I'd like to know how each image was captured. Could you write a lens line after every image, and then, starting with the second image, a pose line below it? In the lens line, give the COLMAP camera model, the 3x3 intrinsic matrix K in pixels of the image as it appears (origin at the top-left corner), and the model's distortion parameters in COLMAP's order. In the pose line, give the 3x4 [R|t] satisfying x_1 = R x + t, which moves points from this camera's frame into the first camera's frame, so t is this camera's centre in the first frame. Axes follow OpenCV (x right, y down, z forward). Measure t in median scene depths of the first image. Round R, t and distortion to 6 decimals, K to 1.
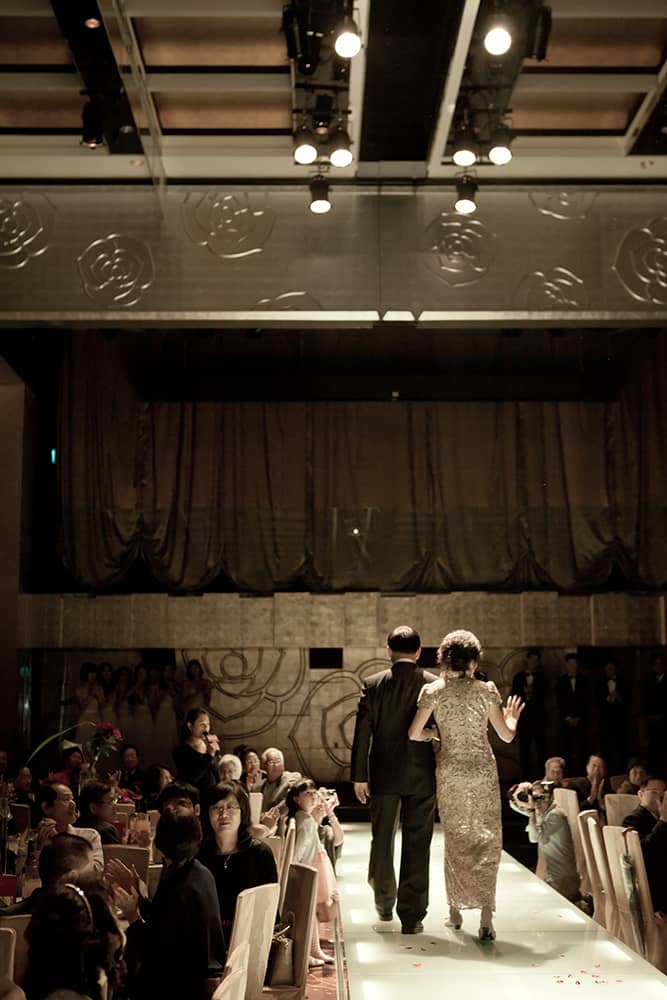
lens RADIAL K [[1485.7, 0, 333.5], [0, 1485.7, 500.0], [0, 0, 1]] dist [0.112493, -0.059545]
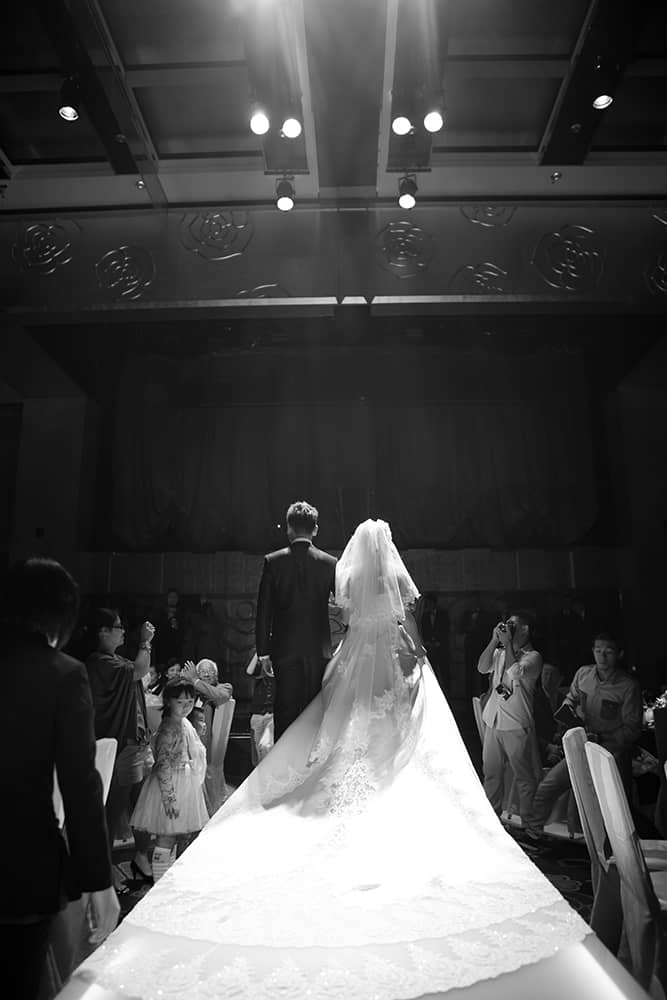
lens RADIAL K [[728.5, 0, 330.4], [0, 728.5, 484.9], [0, 0, 1]] dist [-0.008679, 0.000178]
pose [[0.999022, -0.013962, -0.041946, 0.046442], [0.009483, 0.994412, -0.105142, 0.084758], [0.043180, 0.104641, 0.993572, 0.426315]]
